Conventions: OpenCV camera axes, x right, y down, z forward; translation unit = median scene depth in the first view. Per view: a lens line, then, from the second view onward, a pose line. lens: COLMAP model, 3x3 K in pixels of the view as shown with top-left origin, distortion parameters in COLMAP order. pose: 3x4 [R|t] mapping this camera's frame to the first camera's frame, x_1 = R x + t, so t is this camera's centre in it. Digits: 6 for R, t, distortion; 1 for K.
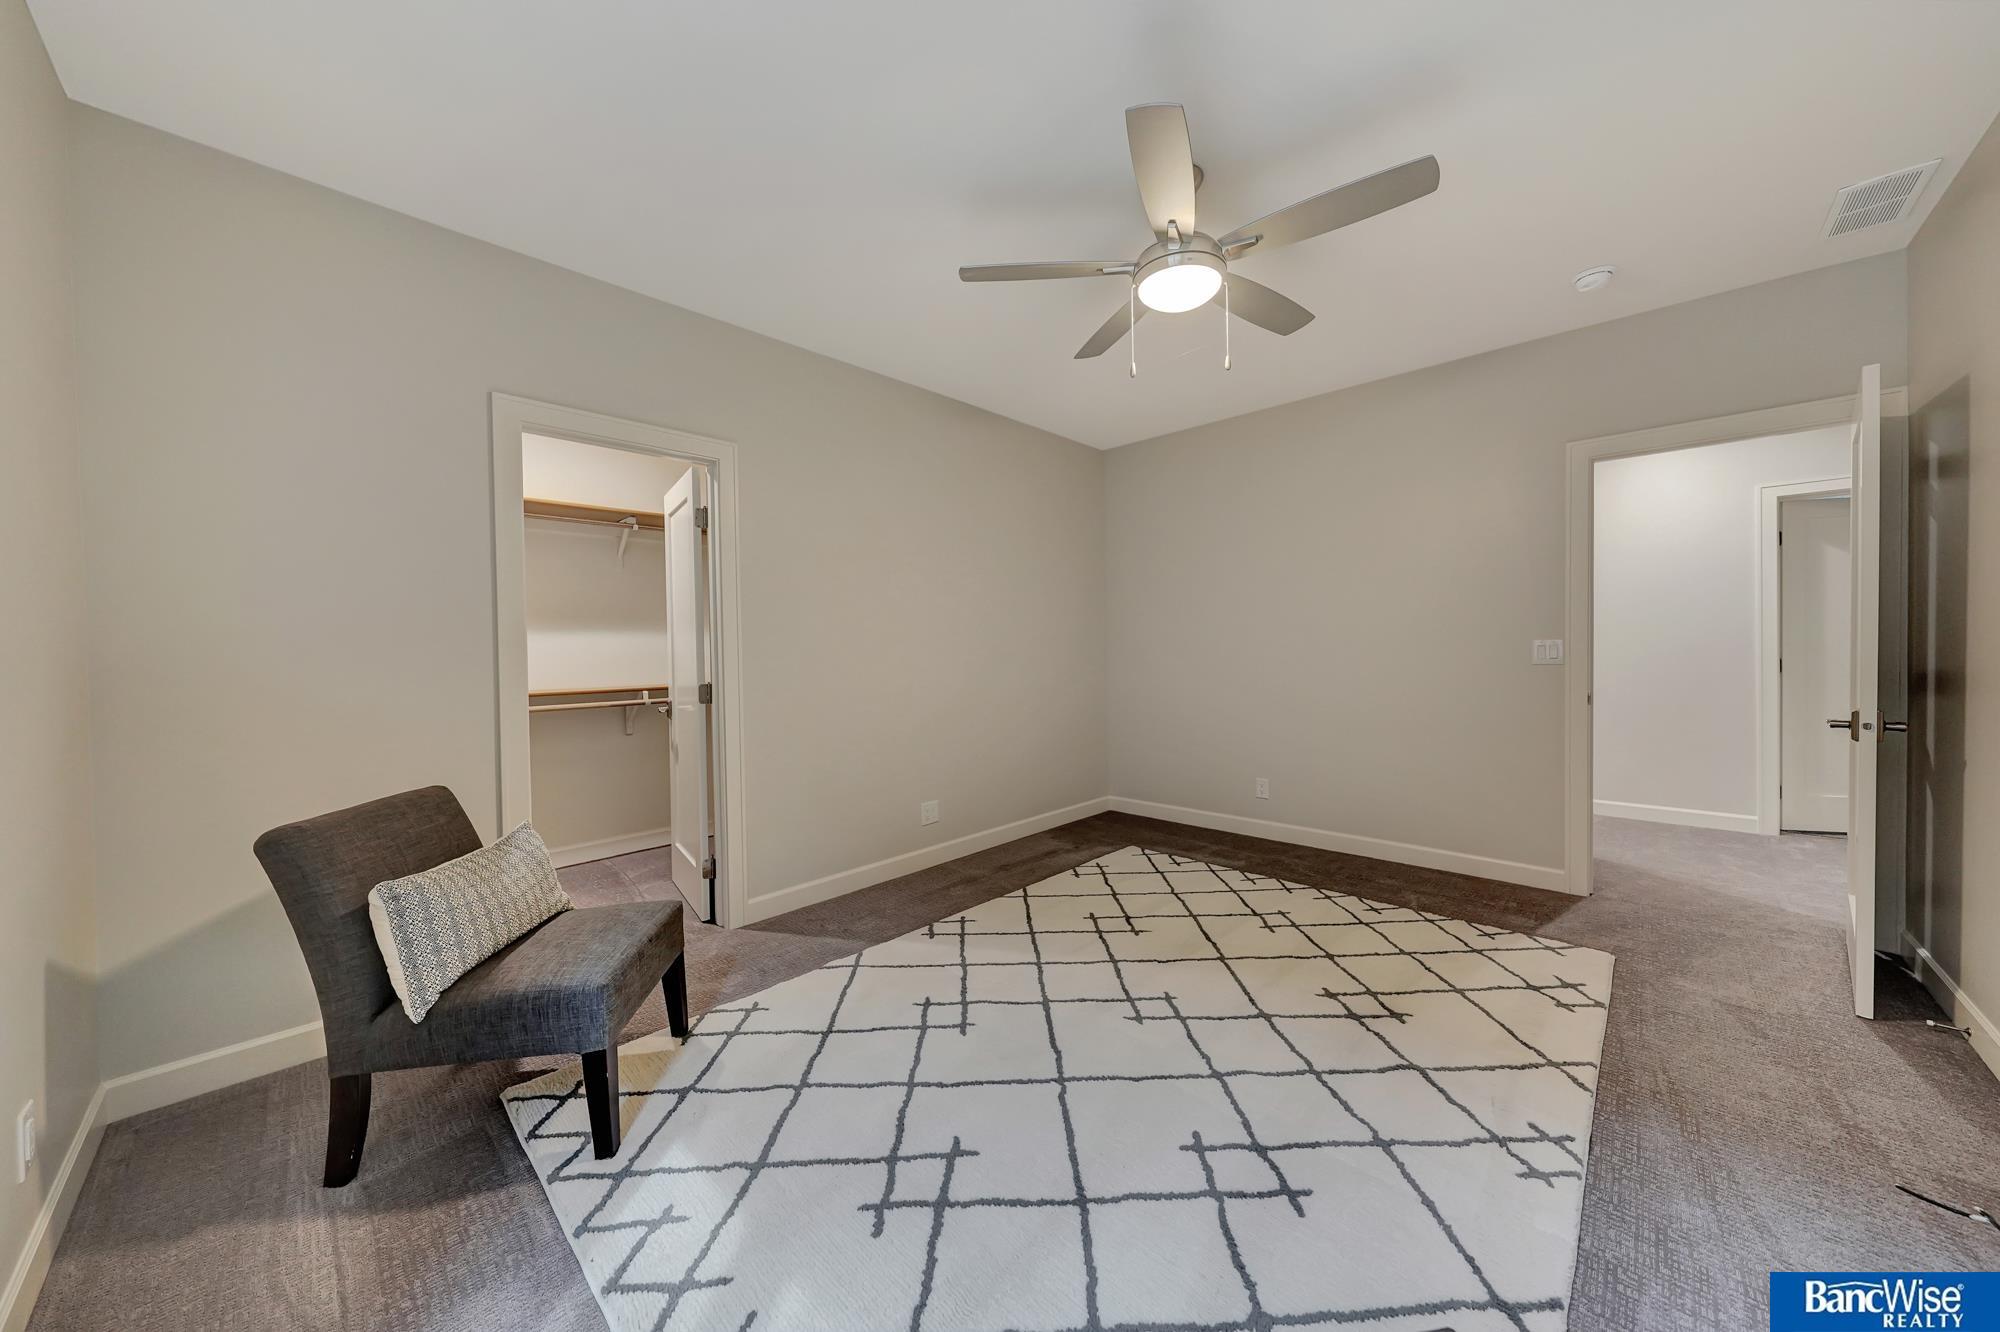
lens RADIAL K [[685.7, 0, 1002.5], [0, 685.7, 661.7], [0, 0, 1]] dist [-0.002833, -0.000160]
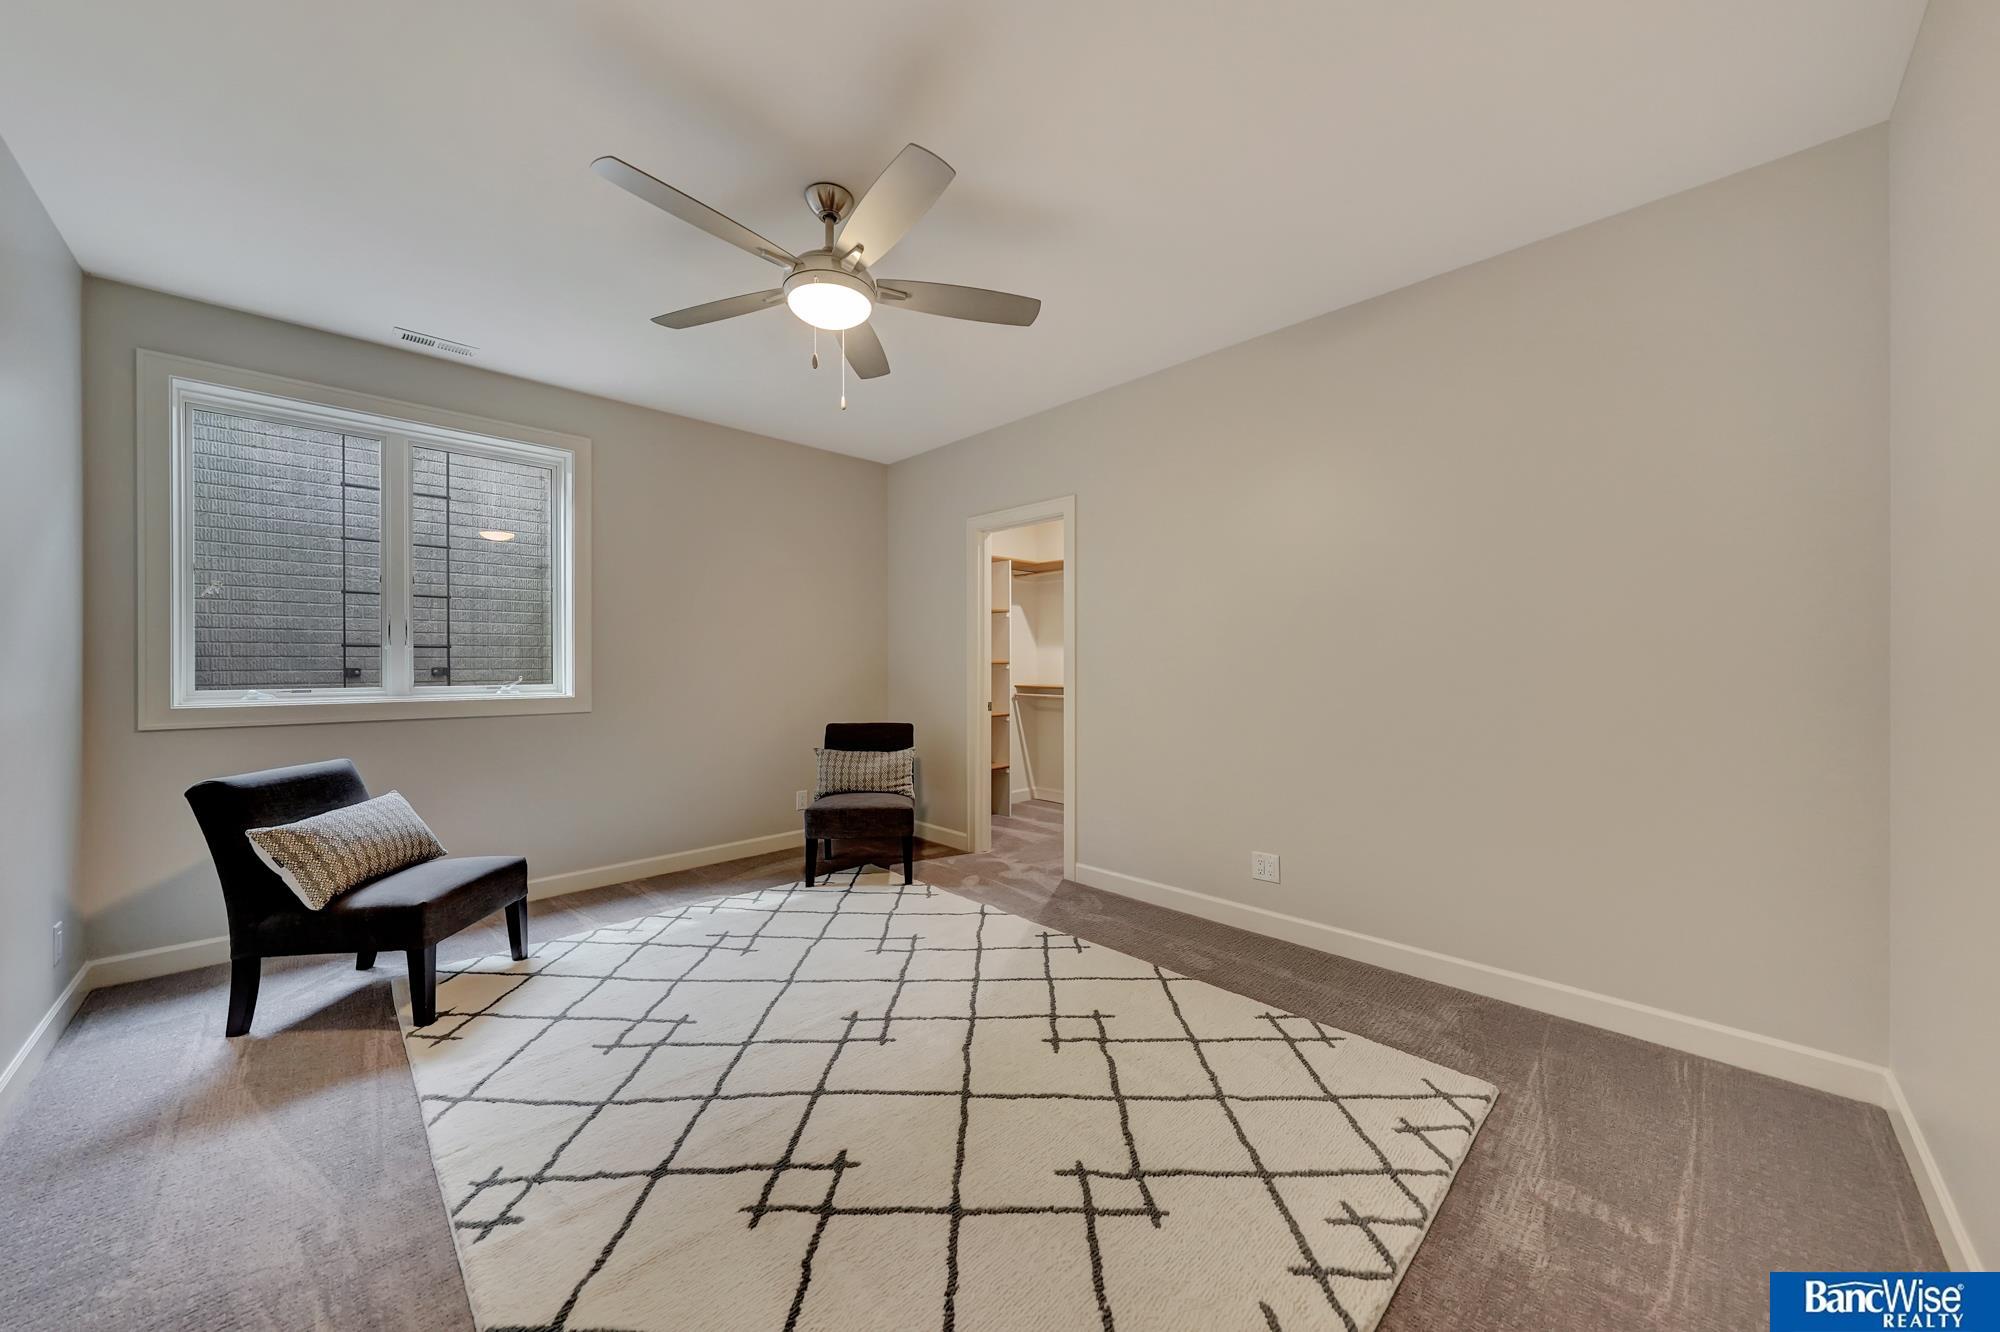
lens RADIAL K [[702.0, 0, 1003.3], [0, 702.0, 660.0], [0, 0, 1]] dist [-0.000591, -0.000015]
pose [[-0.026502, 0.010368, -0.999595, 1.060593], [-0.016360, 0.999808, 0.010804, -0.038179], [0.999515, 0.016639, -0.026327, 1.048802]]
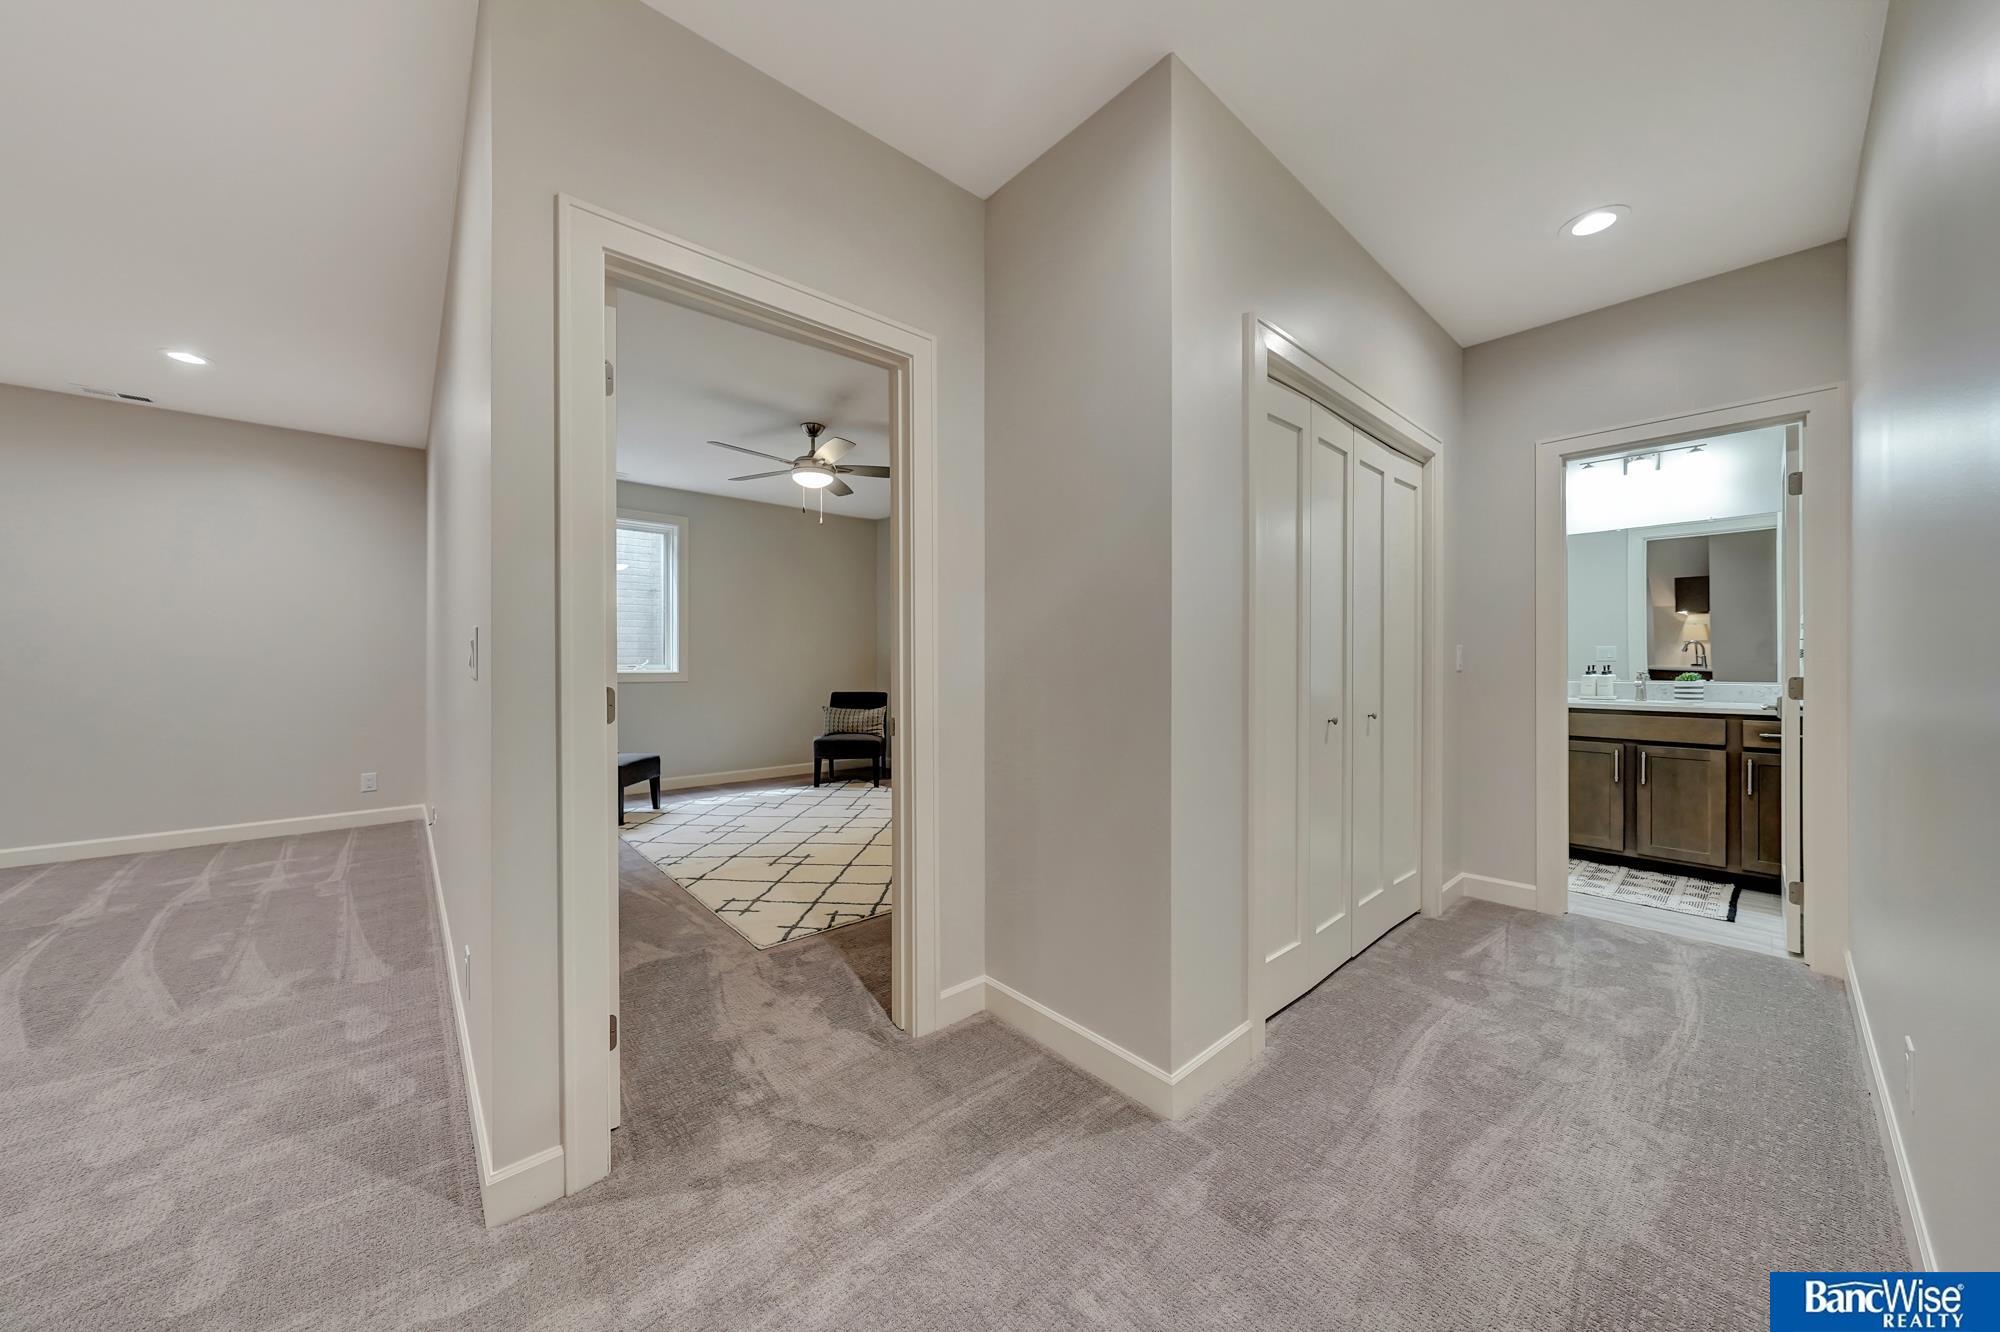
lens RADIAL K [[688.8, 0, 1002.4], [0, 688.8, 648.4], [0, 0, 1]] dist [-0.001334, -0.000034]
pose [[-0.088377, -0.000309, -0.996087, 1.896508], [-0.015576, 0.999878, 0.001072, -0.033607], [0.995965, 0.015609, -0.088371, 1.445334]]
